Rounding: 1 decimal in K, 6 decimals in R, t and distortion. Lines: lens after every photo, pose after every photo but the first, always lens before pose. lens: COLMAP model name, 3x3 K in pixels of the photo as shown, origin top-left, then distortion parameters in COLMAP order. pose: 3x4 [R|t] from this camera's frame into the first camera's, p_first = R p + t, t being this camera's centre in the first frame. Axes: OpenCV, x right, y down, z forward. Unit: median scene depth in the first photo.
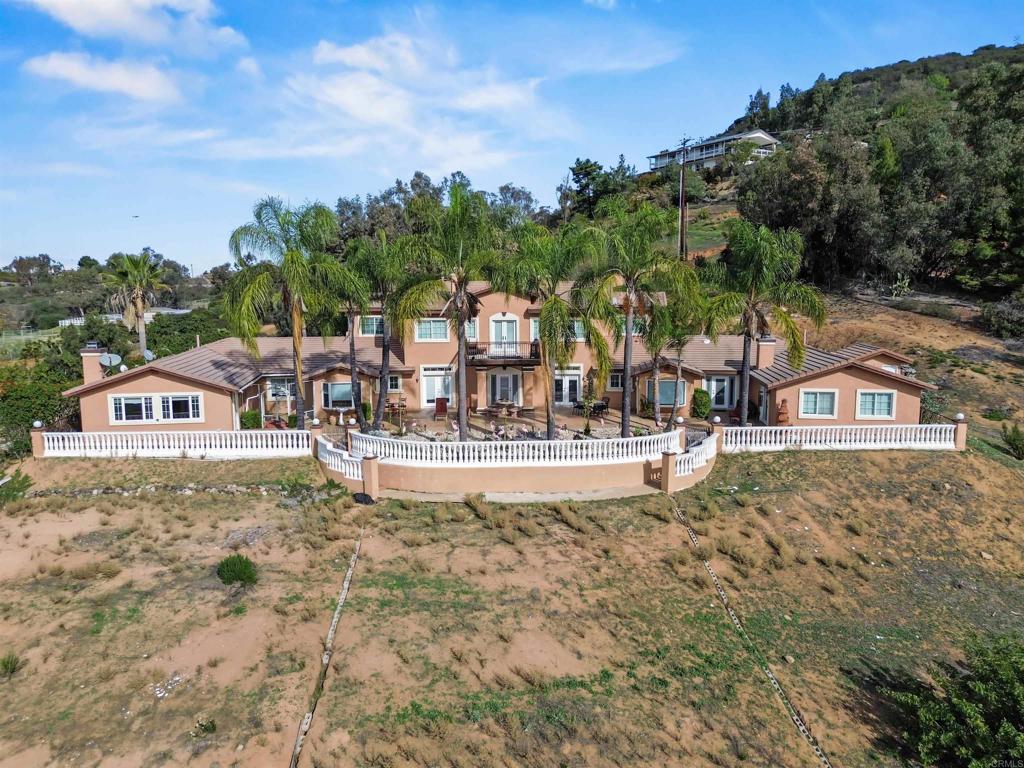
lens RADIAL K [[721.4, 0, 514.1], [0, 721.4, 382.1], [0, 0, 1]] dist [0.063907, -0.057254]
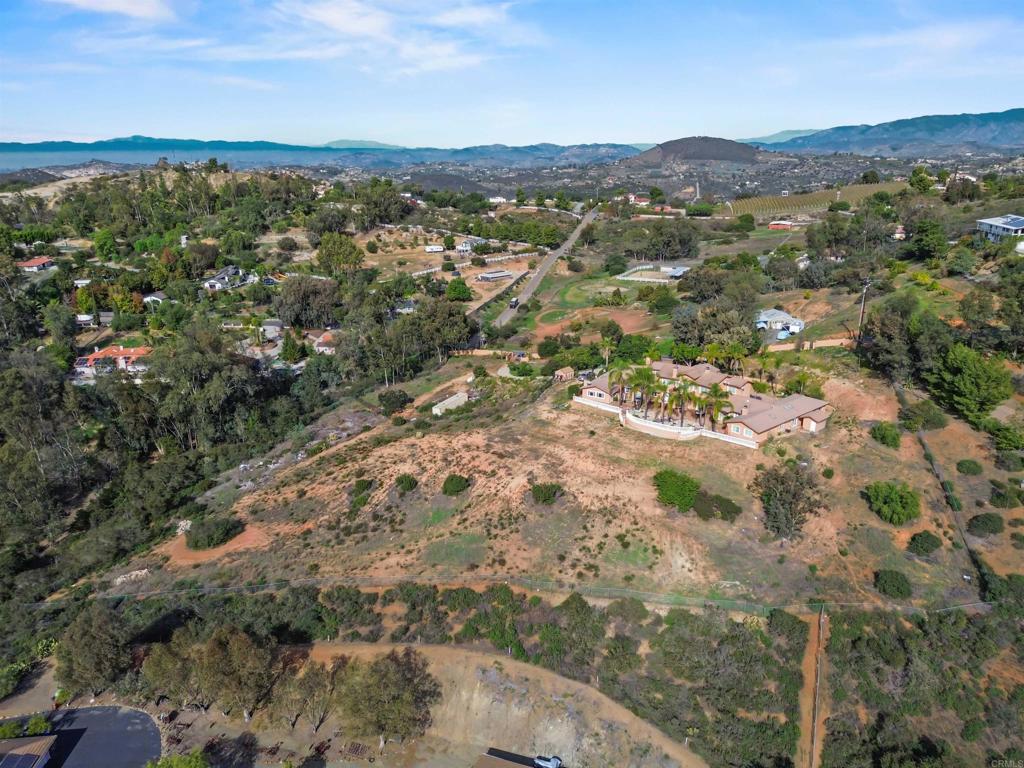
lens RADIAL K [[721.4, 0, 513.7], [0, 721.4, 380.8], [0, 0, 1]] dist [0.063907, -0.057254]
pose [[0.740524, 0.204458, -0.640172, 2.152820], [-0.086040, 0.973601, 0.211422, -1.026116], [0.666499, -0.101483, 0.738566, -2.871049]]
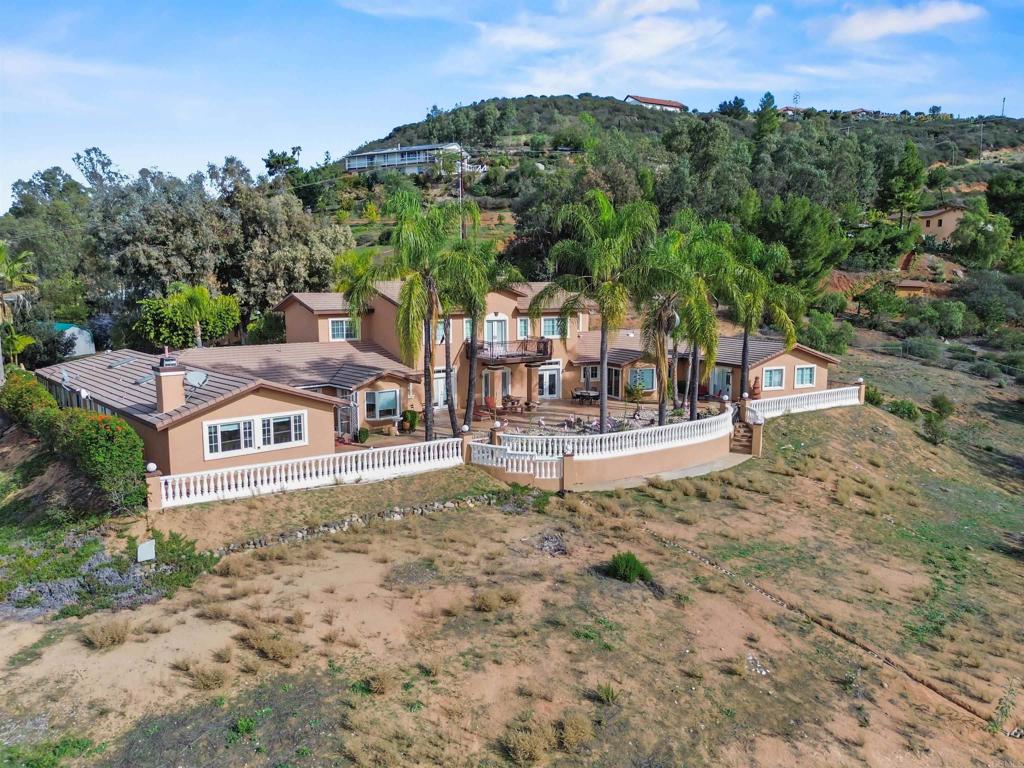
lens RADIAL K [[721.4, 0, 512.6], [0, 721.4, 384.9], [0, 0, 1]] dist [0.063907, -0.057254]
pose [[0.849864, -0.067330, 0.522683, -0.717402], [0.065243, 0.997617, 0.022427, -0.020122], [-0.522947, 0.015041, 0.852232, 0.153651]]
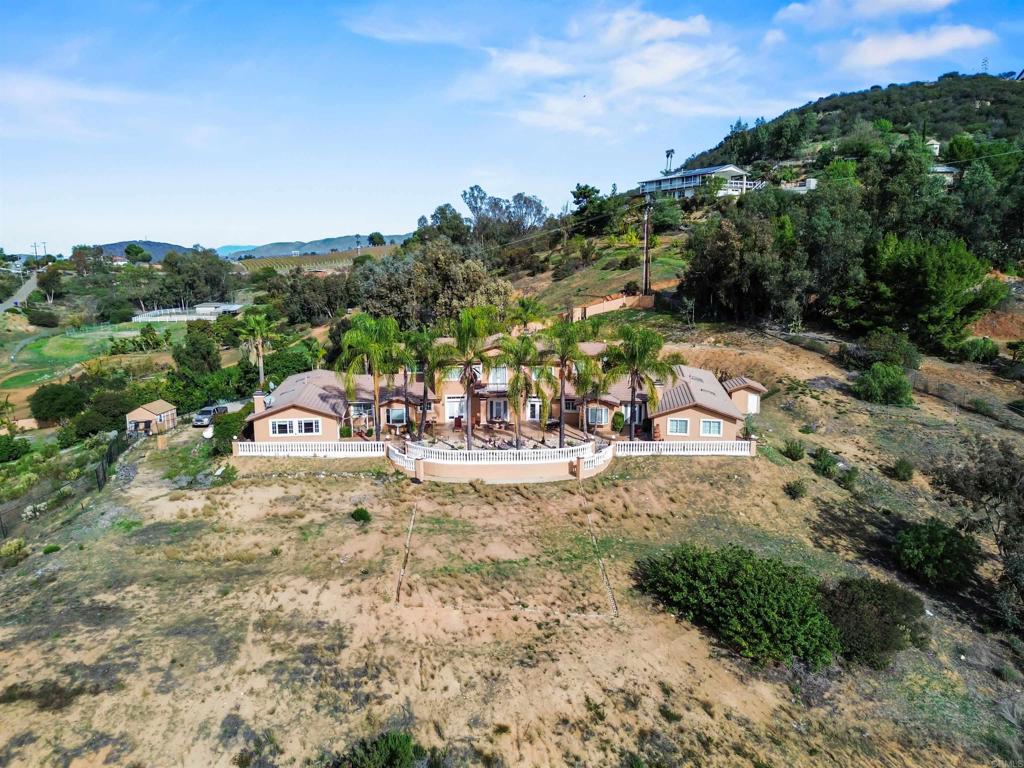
lens RADIAL K [[721.4, 0, 514.9], [0, 721.4, 380.3], [0, 0, 1]] dist [0.063907, -0.057254]
pose [[0.999622, 0.006084, -0.026827, 0.087199], [-0.005161, 0.999397, 0.034345, -0.147928], [0.027020, -0.034193, 0.999050, -0.766106]]
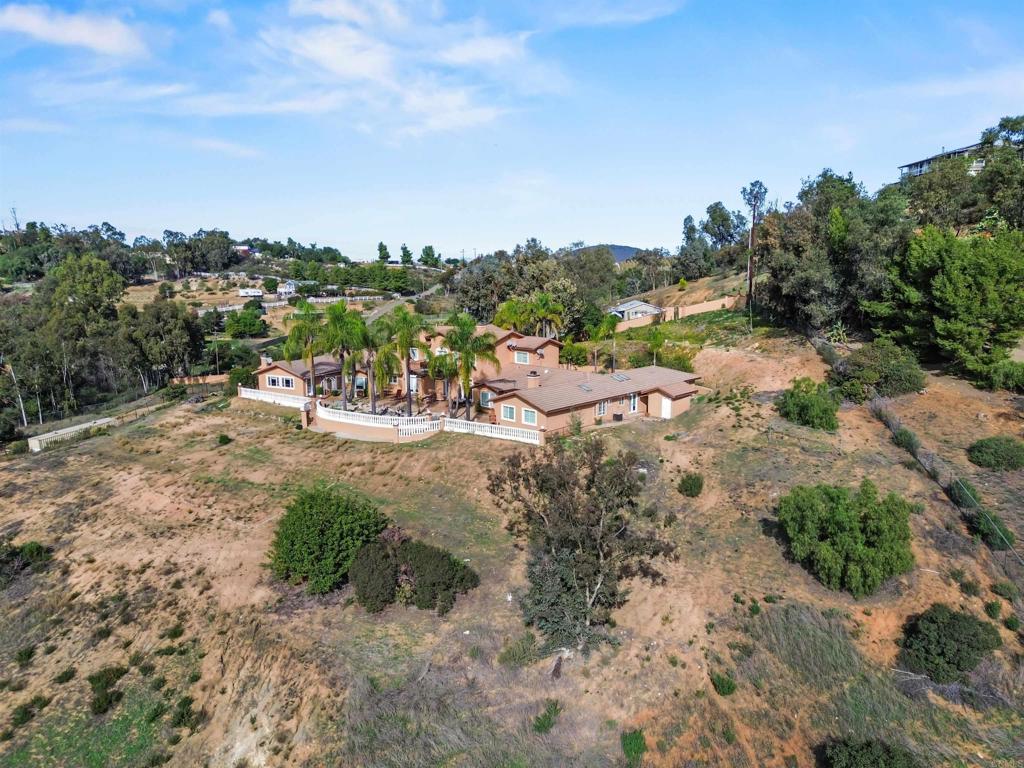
lens RADIAL K [[721.4, 0, 512.8], [0, 721.4, 384.9], [0, 0, 1]] dist [0.063907, -0.057254]
pose [[0.806773, 0.095412, -0.583108, 1.631490], [-0.072224, 0.995400, 0.062947, -0.171968], [0.586431, -0.008670, 0.809953, -0.522461]]
